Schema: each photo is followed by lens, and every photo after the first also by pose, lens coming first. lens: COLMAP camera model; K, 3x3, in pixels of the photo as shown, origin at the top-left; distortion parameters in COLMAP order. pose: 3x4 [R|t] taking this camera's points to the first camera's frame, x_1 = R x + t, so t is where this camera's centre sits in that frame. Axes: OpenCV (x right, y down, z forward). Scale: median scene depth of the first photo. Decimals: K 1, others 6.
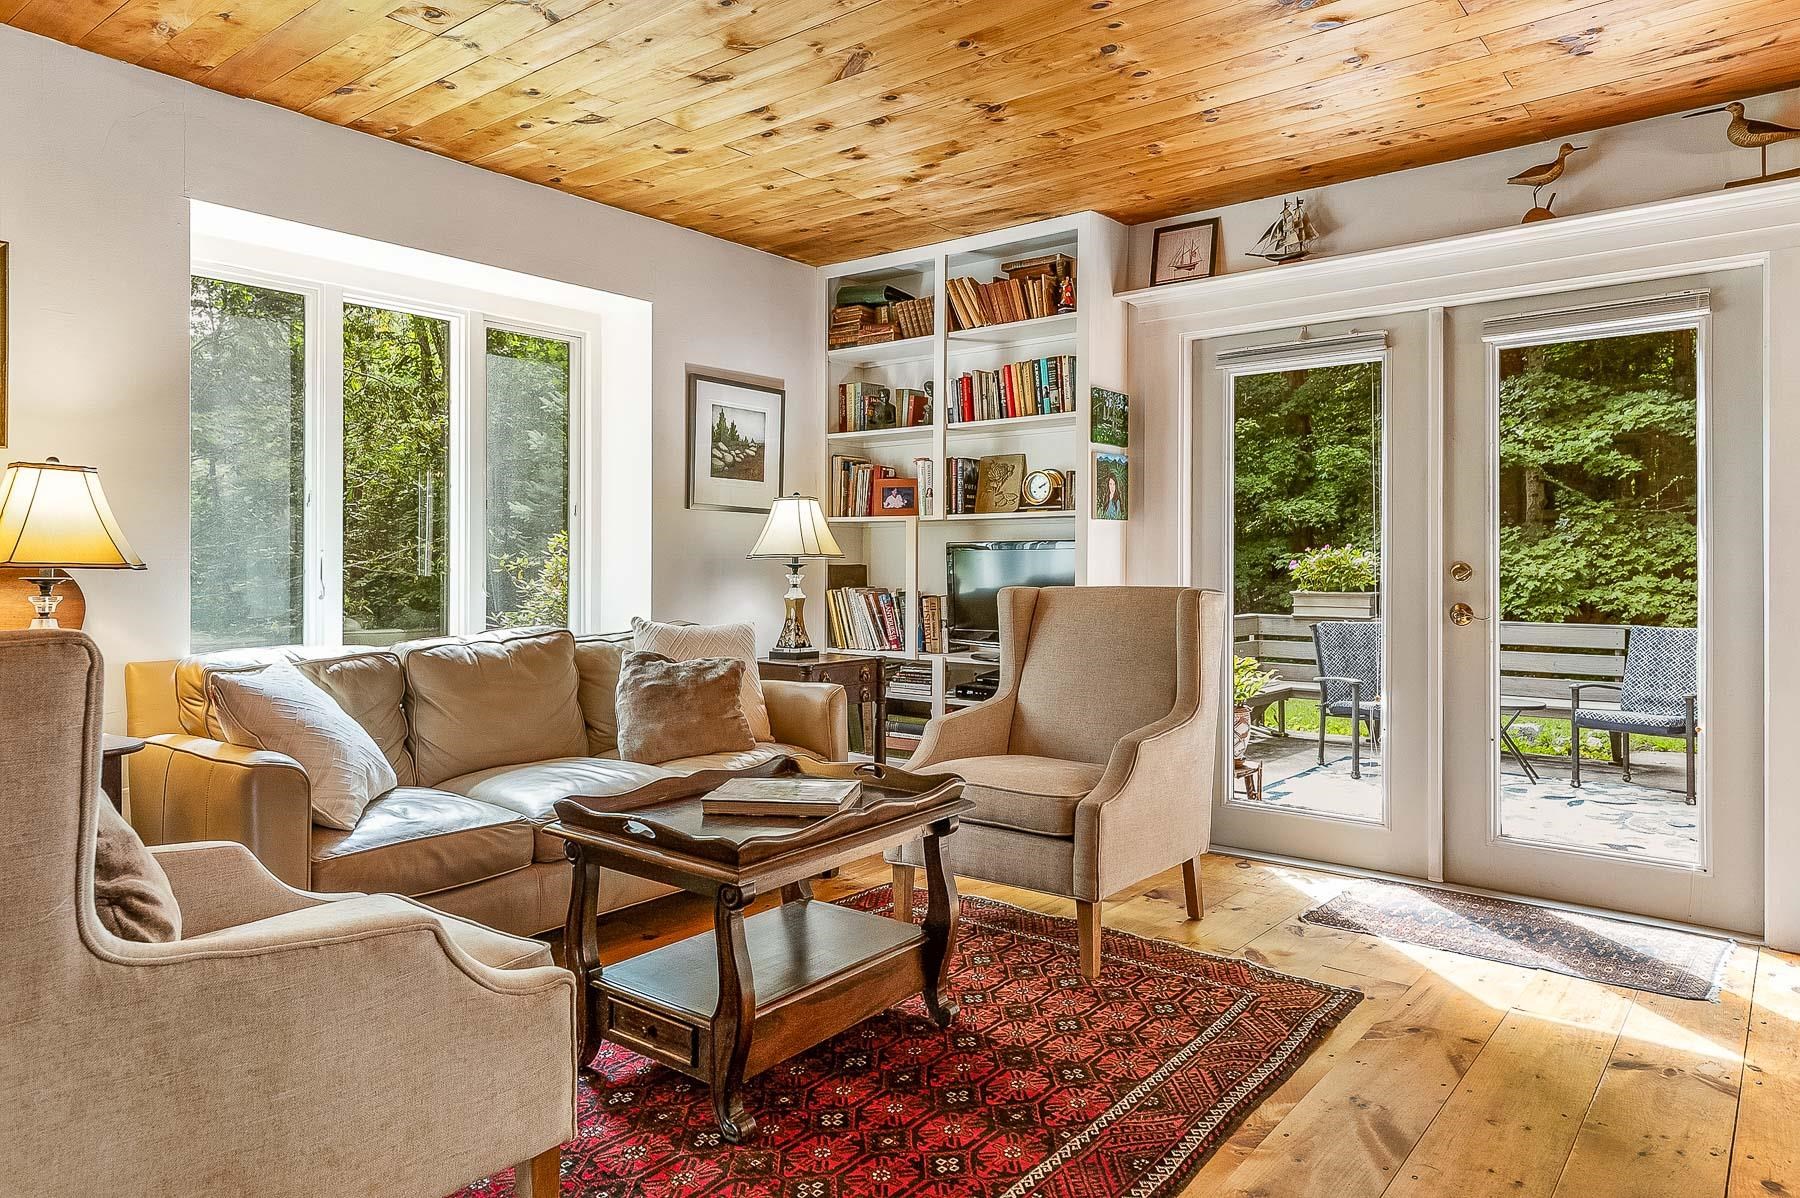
lens RADIAL K [[1147.2, 0, 898.4], [0, 1147.2, 561.4], [0, 0, 1]] dist [0.012450, 0.002272]
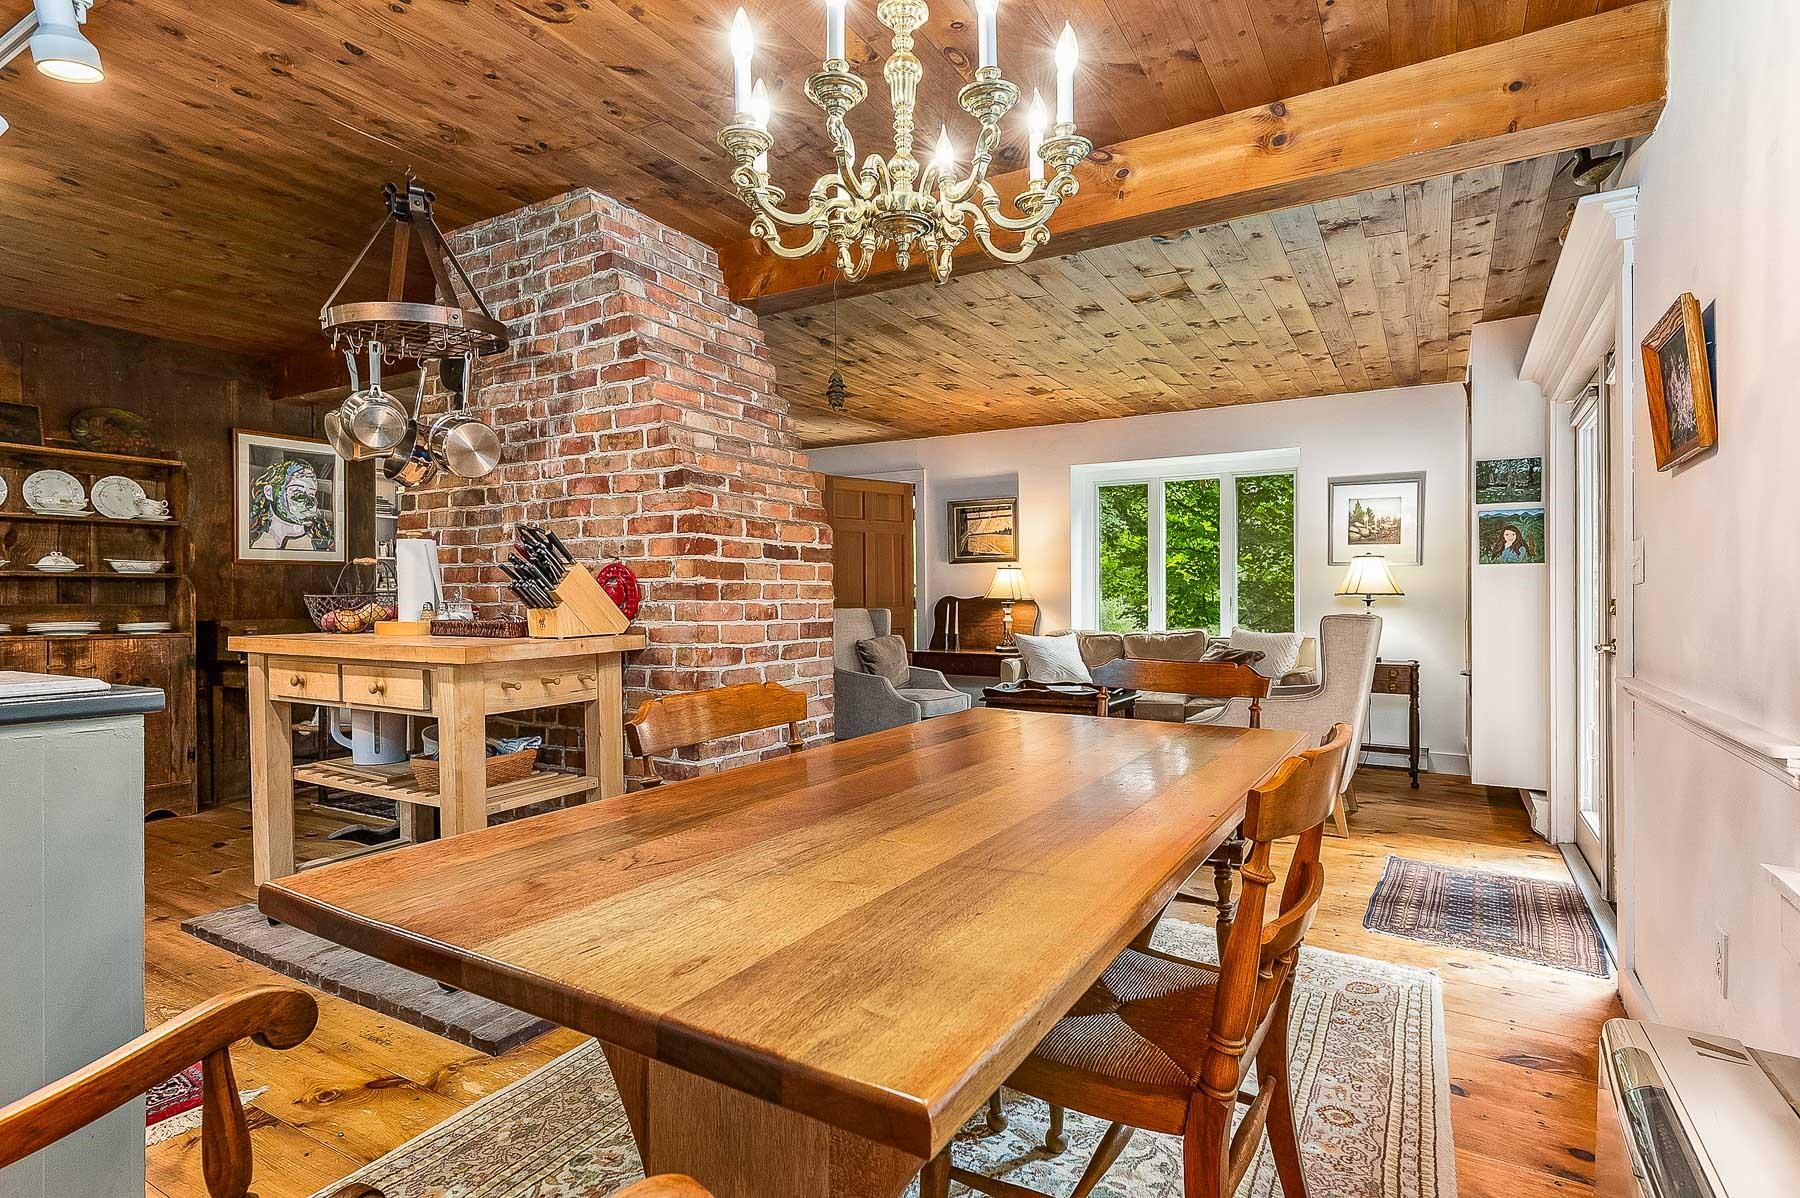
lens RADIAL K [[903.7, 0, 892.6], [0, 903.7, 611.4], [0, 0, 1]] dist [0.014748, -0.001096]
pose [[0.133865, 0.013698, -0.990905, 1.053097], [-0.001745, 0.999906, 0.013586, 0.003055], [0.990998, -0.000089, 0.133877, 0.211029]]
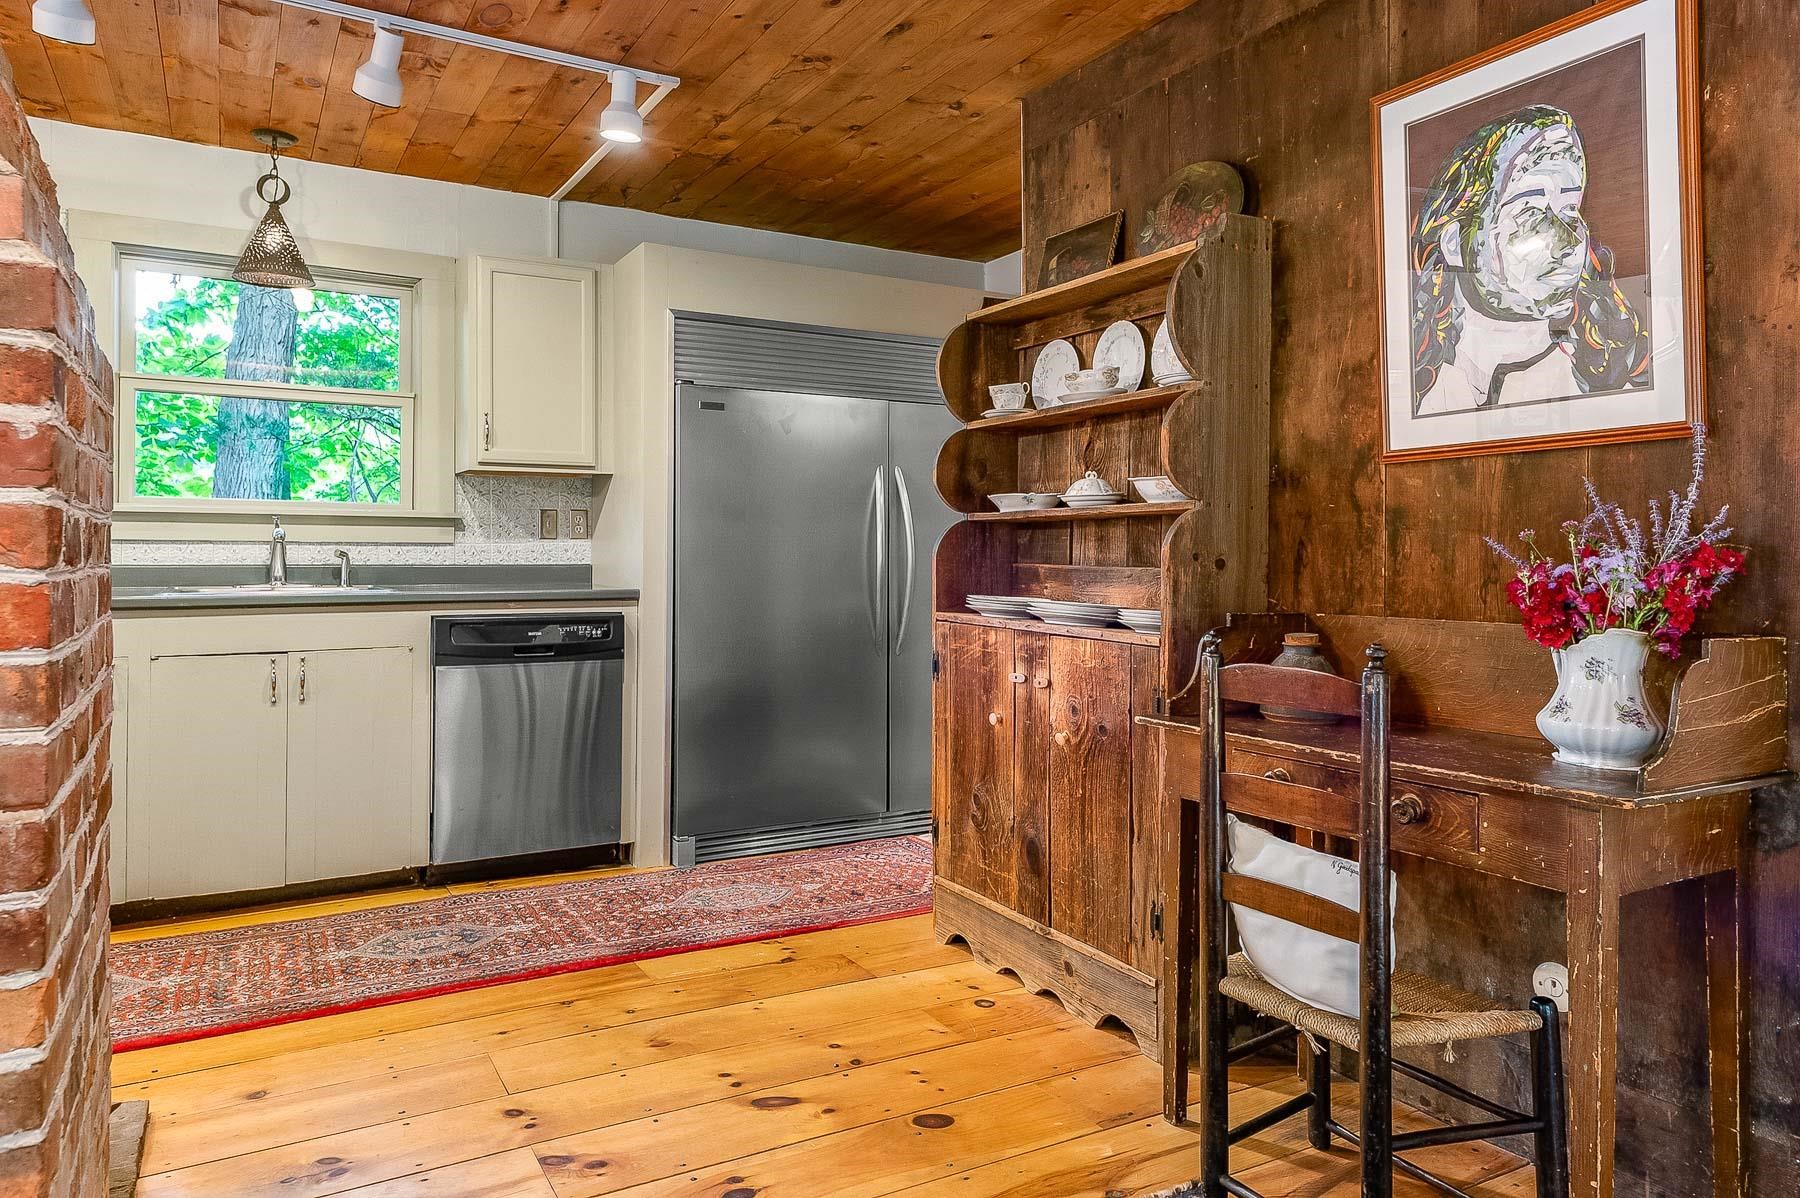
lens RADIAL K [[1175.3, 0, 899.2], [0, 1175.3, 541.7], [0, 0, 1]] dist [0.001423, 0.001225]
pose [[-0.929011, -0.001948, 0.370048, -0.160856], [-0.005592, 0.999946, -0.008776, 0.002085], [-0.370011, -0.010223, -0.928971, 0.135459]]
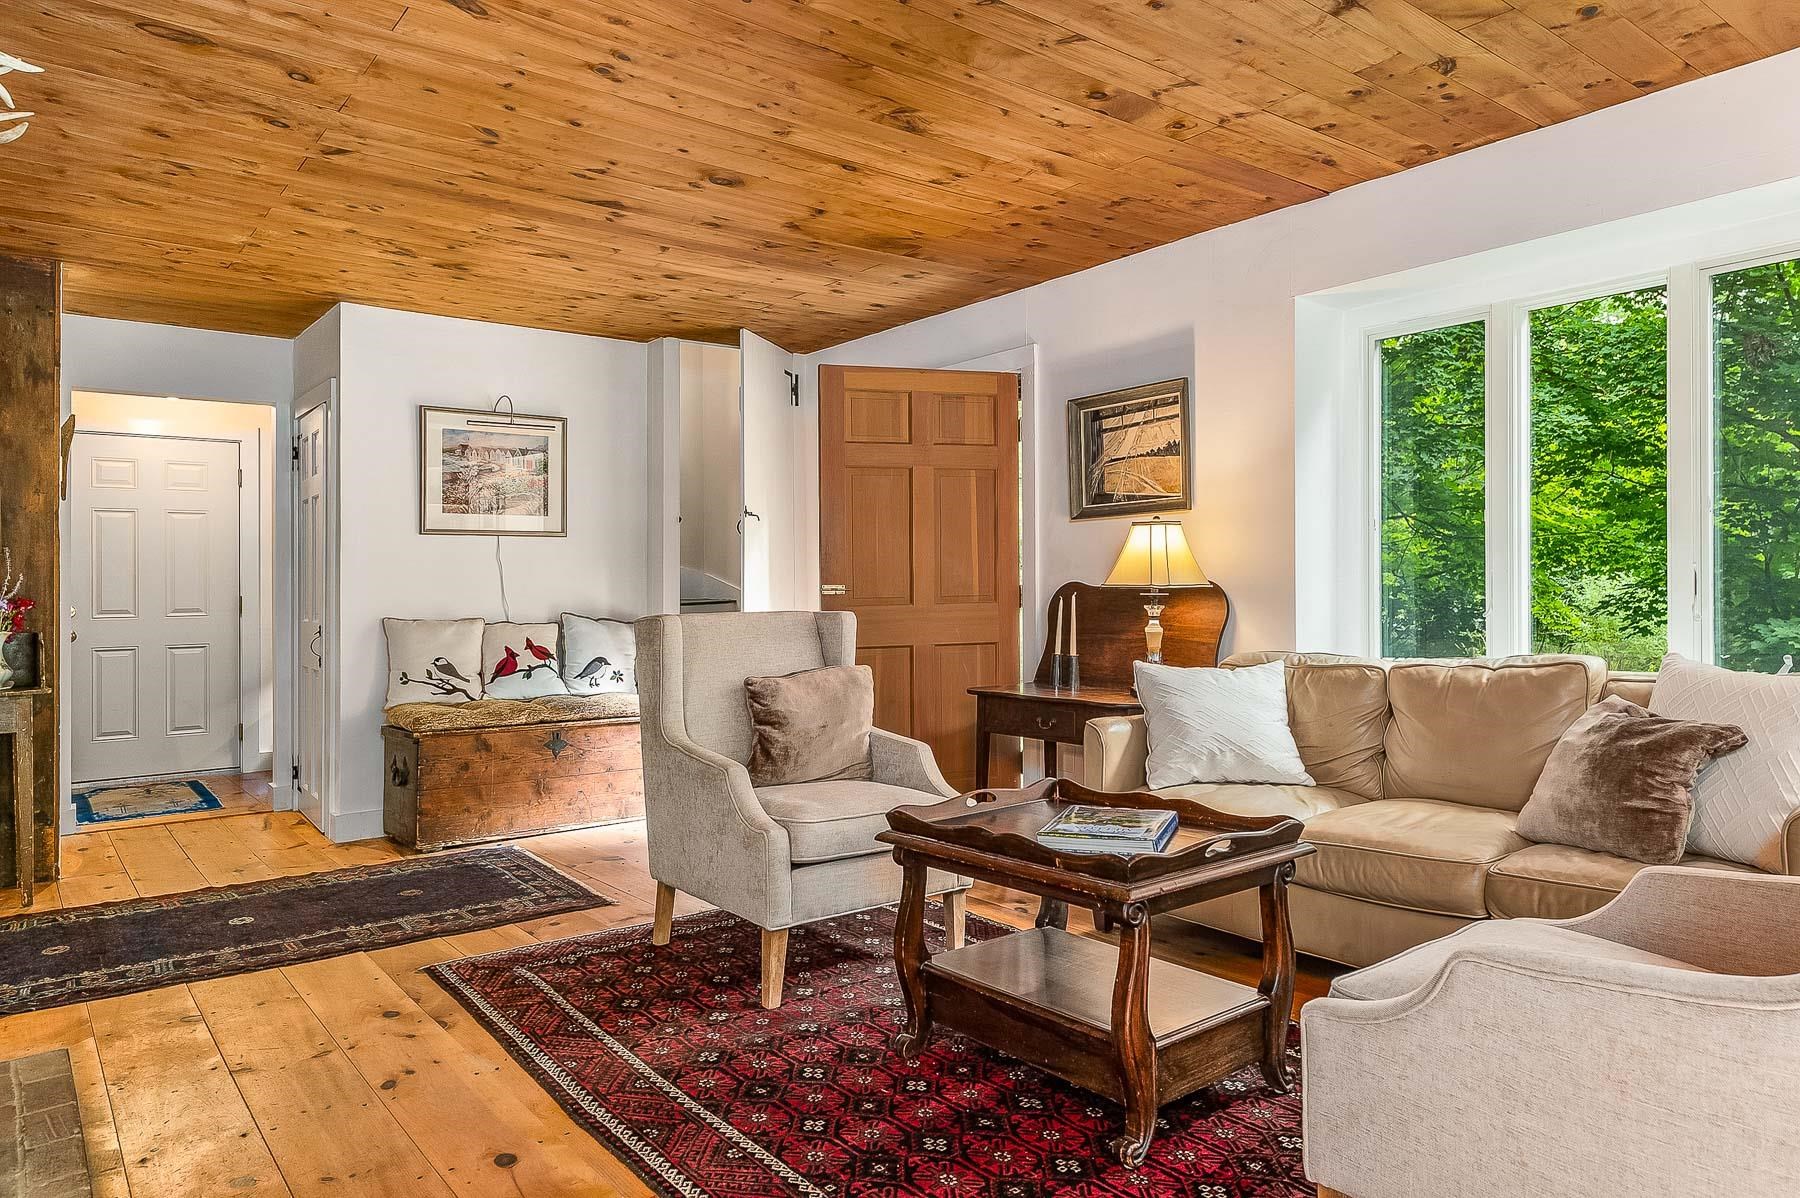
lens RADIAL K [[1122.2, 0, 902.2], [0, 1122.2, 579.5], [0, 0, 1]] dist [0.007835, 0.000259]
pose [[-0.222541, -0.004516, -0.974913, 0.500986], [0.014480, 0.999864, -0.007937, 0.001489], [0.974816, -0.015883, -0.222446, 0.613433]]
